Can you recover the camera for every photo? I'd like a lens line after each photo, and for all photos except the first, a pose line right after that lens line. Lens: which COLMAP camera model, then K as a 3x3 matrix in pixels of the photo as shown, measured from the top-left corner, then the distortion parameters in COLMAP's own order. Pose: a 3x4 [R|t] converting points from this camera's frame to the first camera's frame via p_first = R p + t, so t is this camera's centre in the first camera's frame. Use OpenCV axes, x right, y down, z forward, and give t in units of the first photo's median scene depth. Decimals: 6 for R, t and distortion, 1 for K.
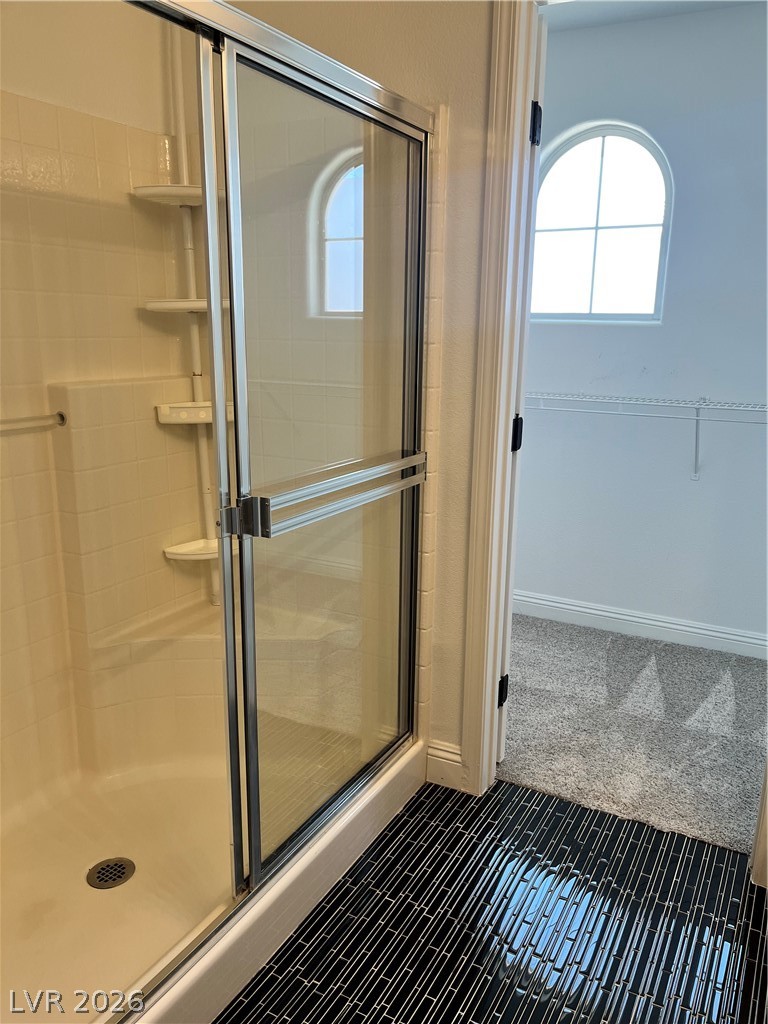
lens RADIAL K [[786.9, 0, 386.9], [0, 786.9, 519.2], [0, 0, 1]] dist [0.047939, -0.063116]
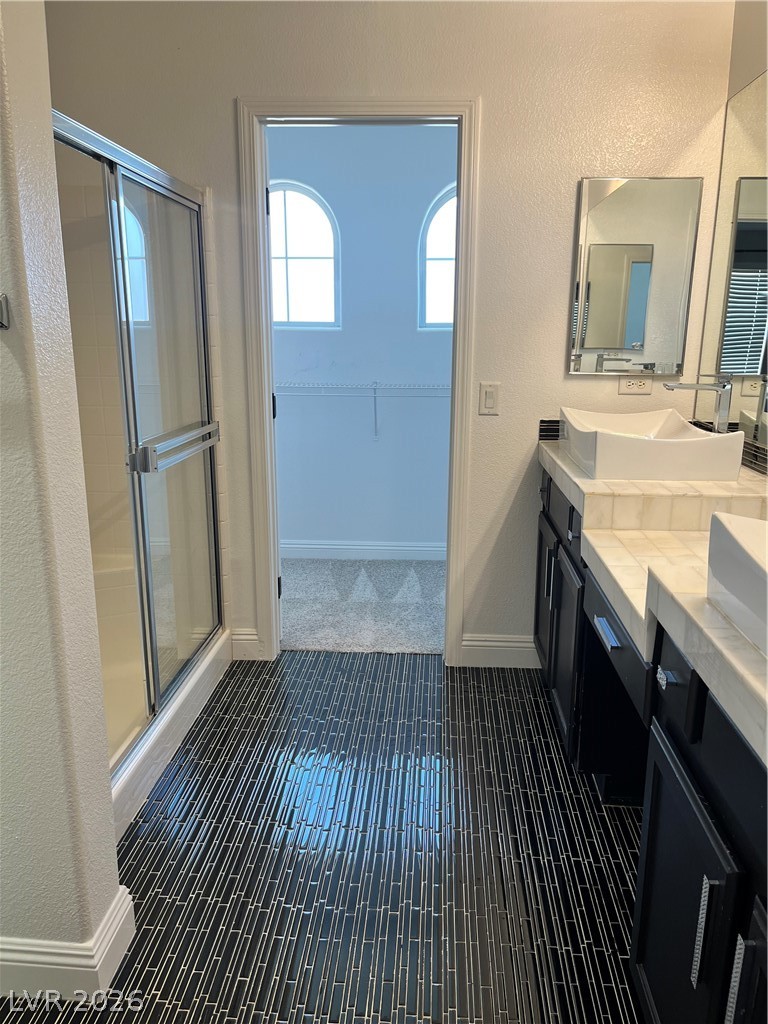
lens RADIAL K [[786.9, 0, 386.9], [0, 786.9, 519.2], [0, 0, 1]] dist [0.047939, -0.063116]
pose [[0.908289, -0.110846, 0.403391, -0.244796], [0.111159, 0.993543, 0.022721, 0.084741], [-0.403305, 0.024203, 0.914745, -0.402676]]
